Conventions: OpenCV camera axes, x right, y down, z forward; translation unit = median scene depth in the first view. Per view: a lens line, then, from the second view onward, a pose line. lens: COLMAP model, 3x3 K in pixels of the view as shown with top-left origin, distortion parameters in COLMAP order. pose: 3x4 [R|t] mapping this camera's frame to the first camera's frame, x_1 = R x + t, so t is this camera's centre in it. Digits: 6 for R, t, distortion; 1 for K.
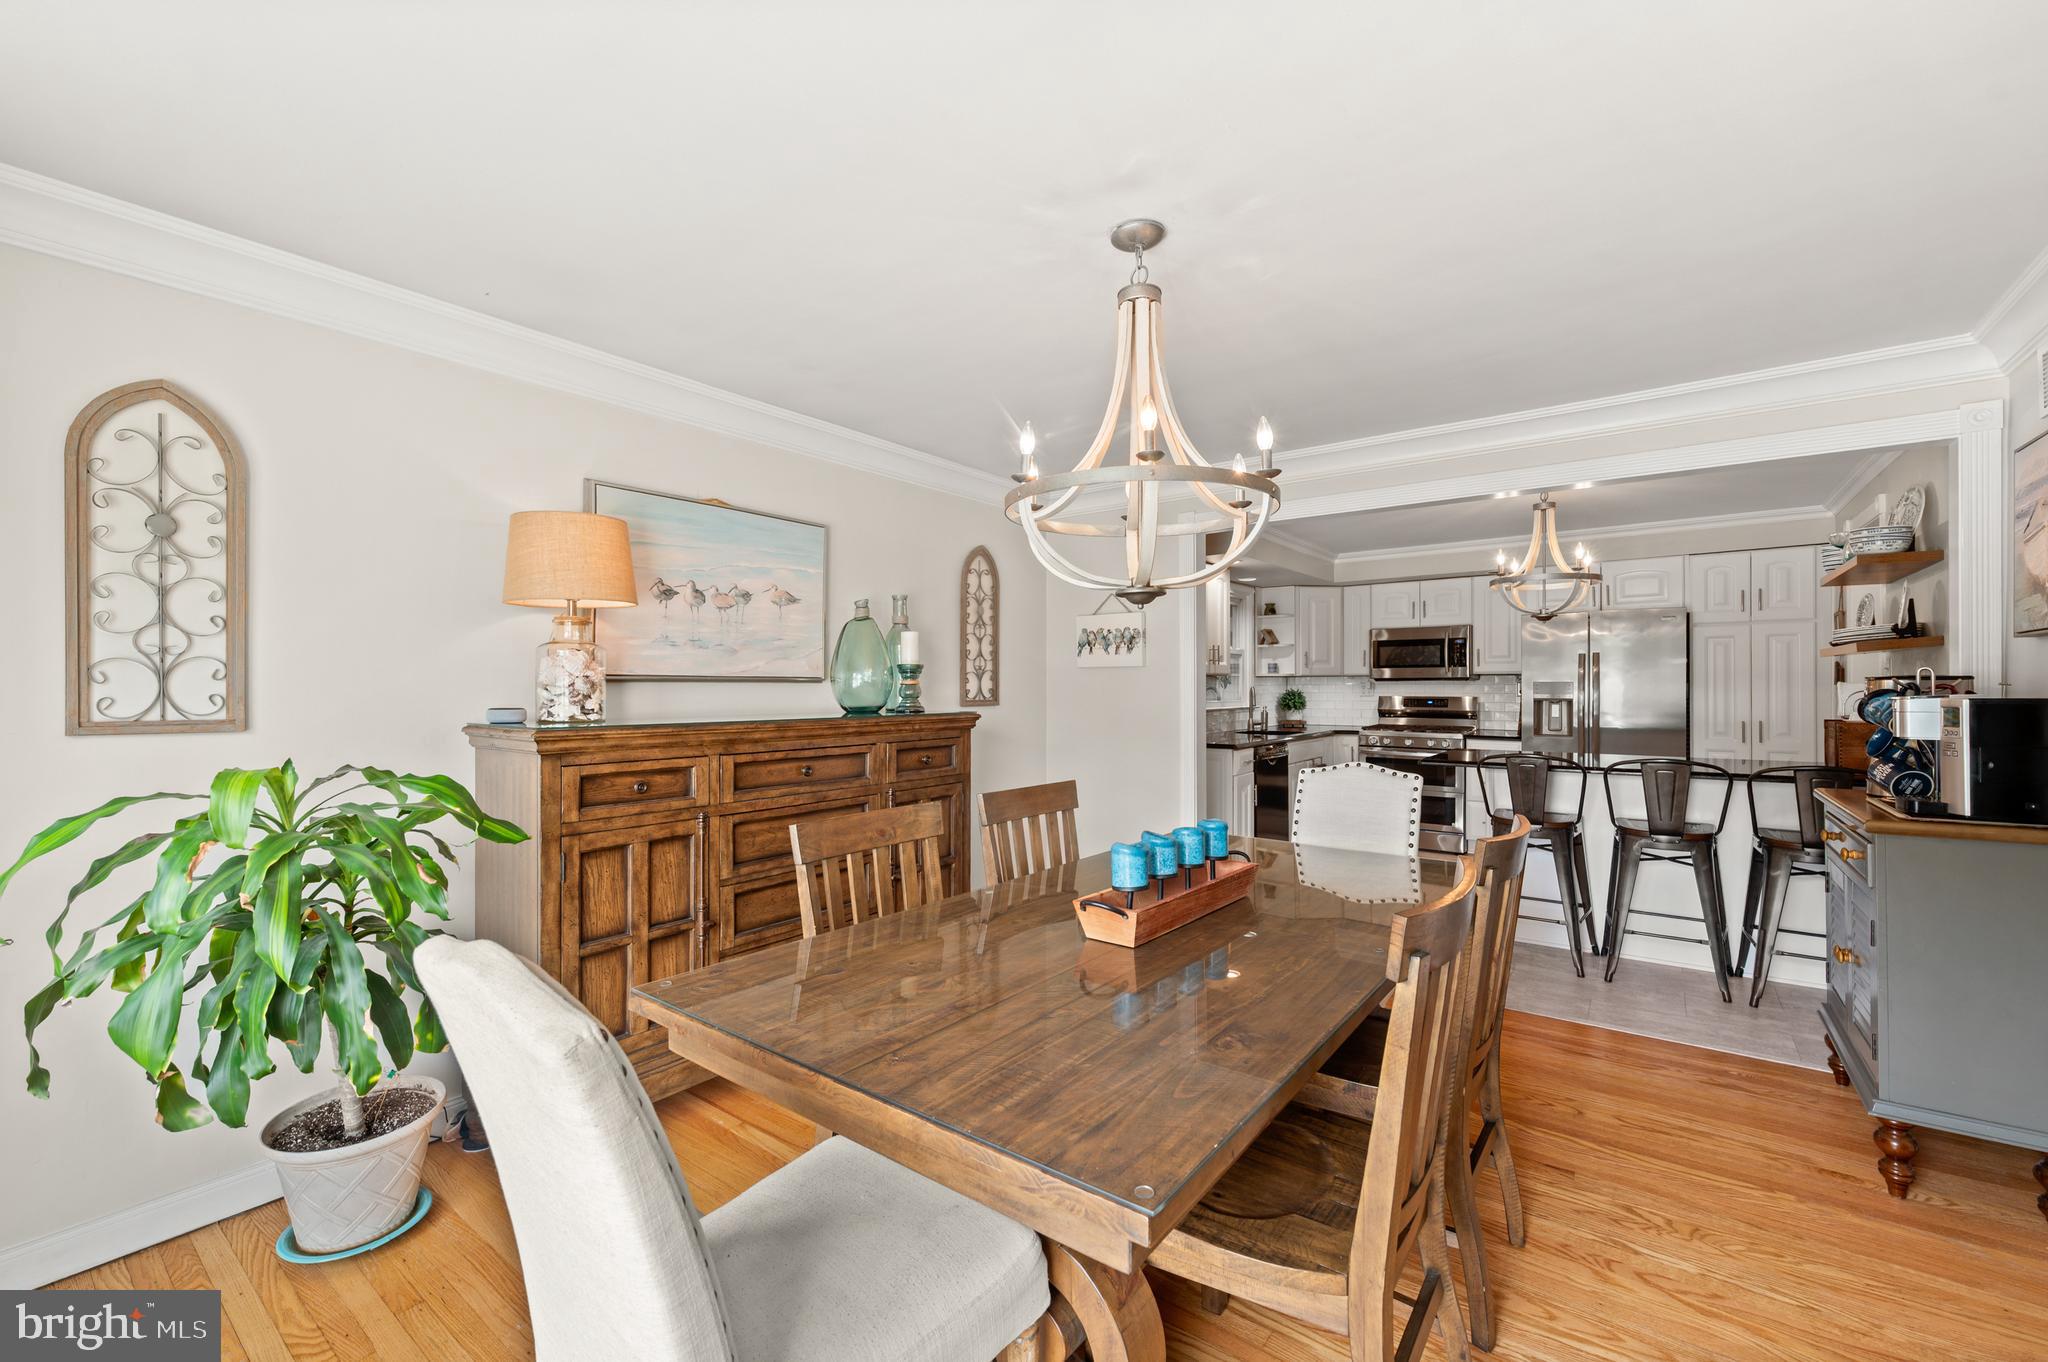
lens RADIAL K [[827.5, 0, 1035.1], [0, 827.5, 684.3], [0, 0, 1]] dist [-0.000787, 0.000296]
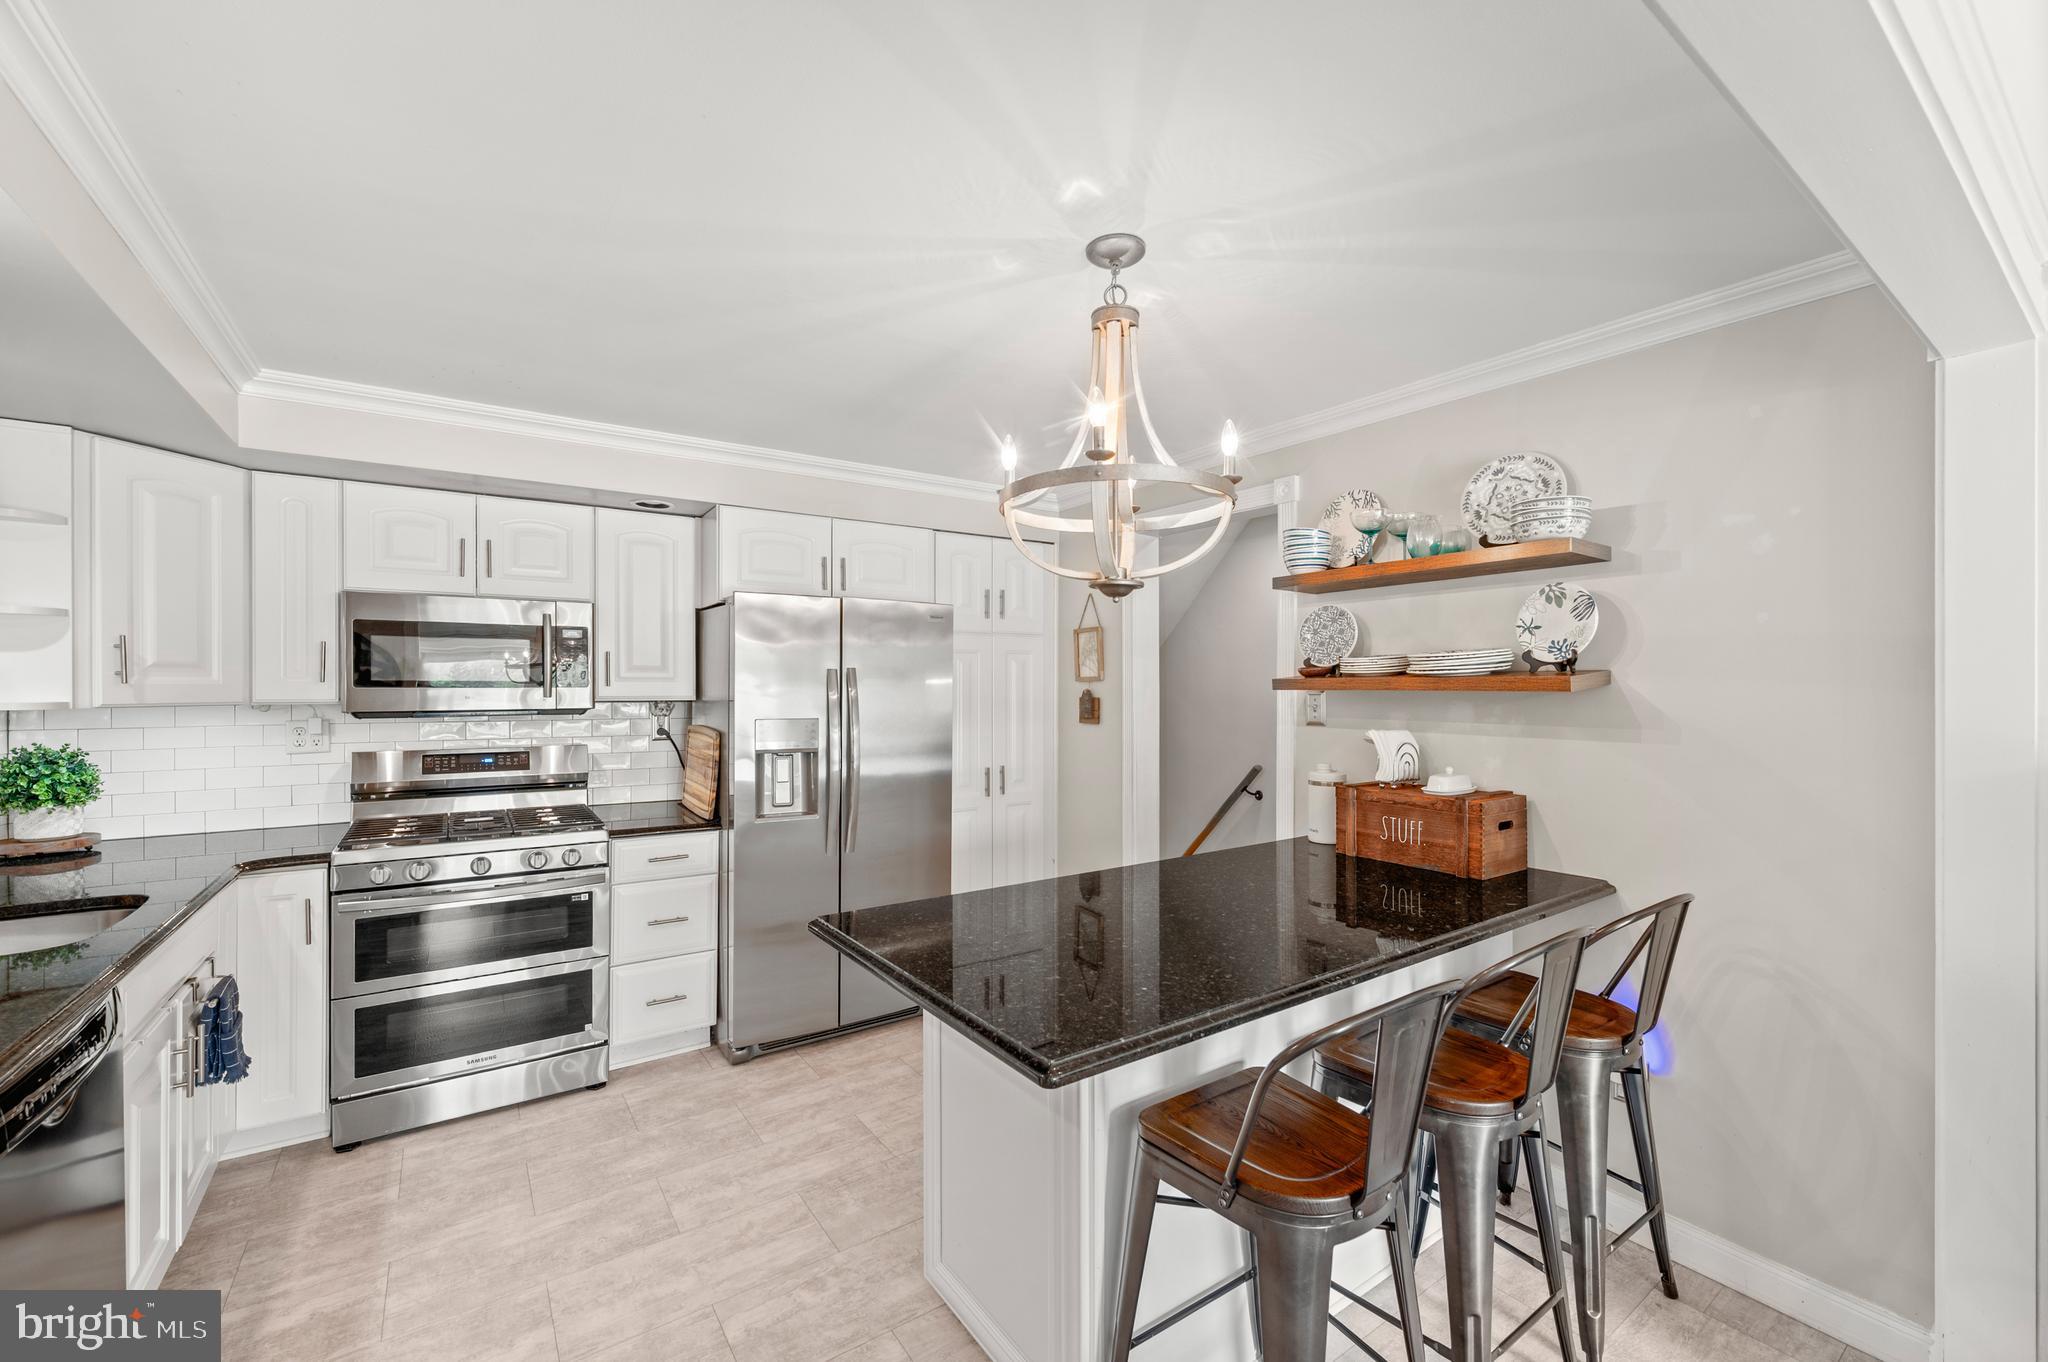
lens RADIAL K [[827.5, 0, 1031.0], [0, 827.5, 689.6], [0, 0, 1]] dist [-0.000787, 0.000296]
pose [[0.312181, 0.000894, 0.950022, 0.255434], [-0.001426, 0.999999, -0.000473, -0.036926], [-0.950021, -0.001208, 0.312182, 1.113118]]
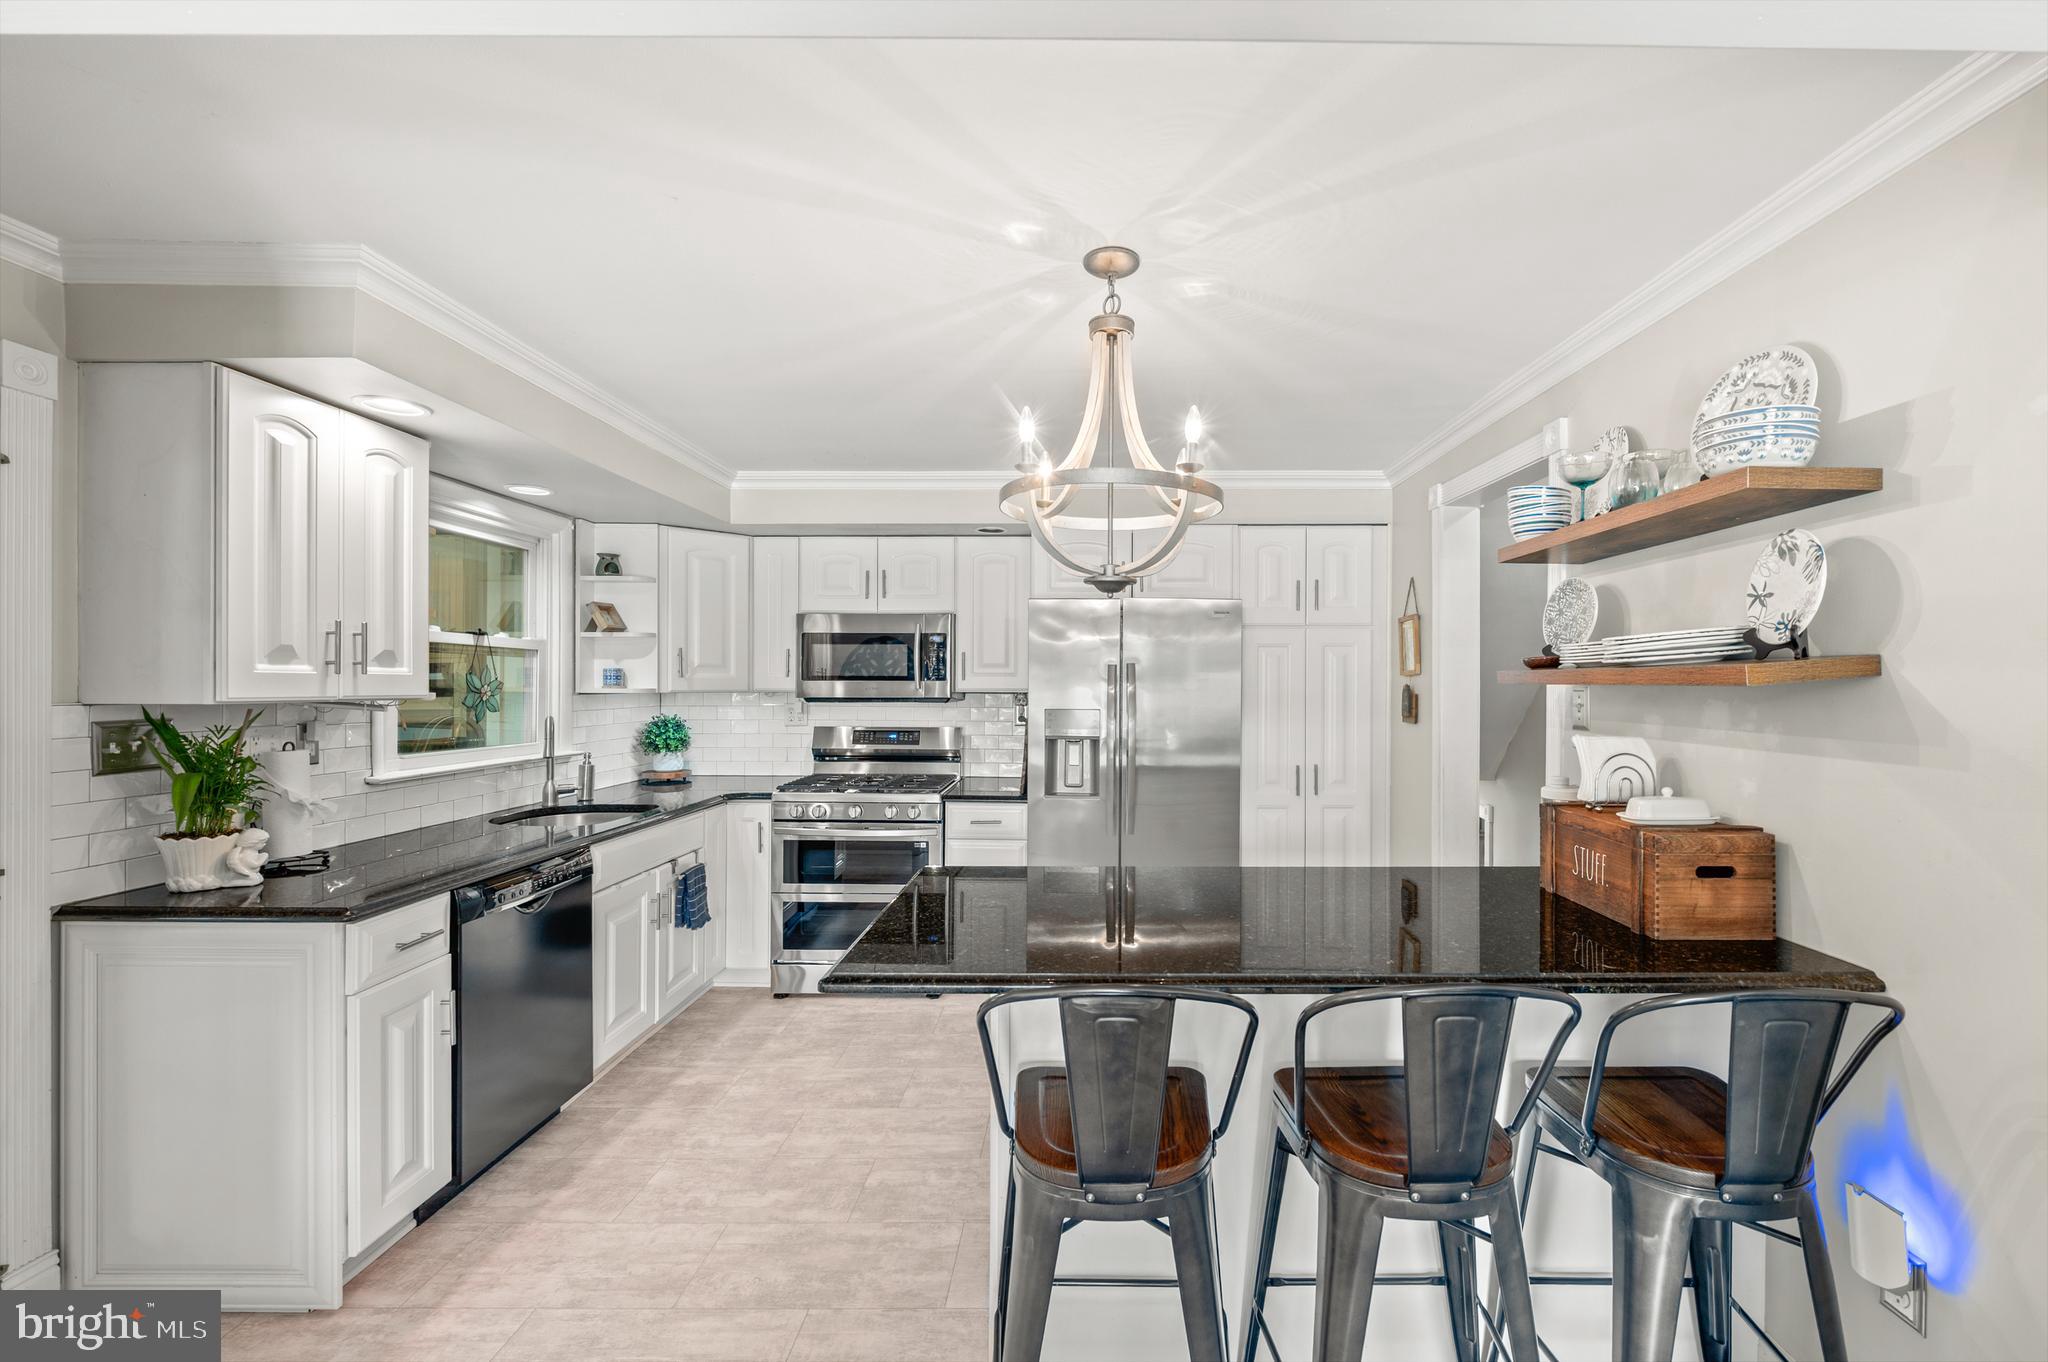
lens RADIAL K [[857.7, 0, 1091.1], [0, 857.7, 683.9], [0, 0, 1]] dist [-0.001859, -0.000339]
pose [[0.796300, 0.005969, 0.604873, 0.410816], [-0.006411, 0.999978, -0.001429, -0.034685], [-0.604868, -0.002740, 0.796321, 0.793198]]
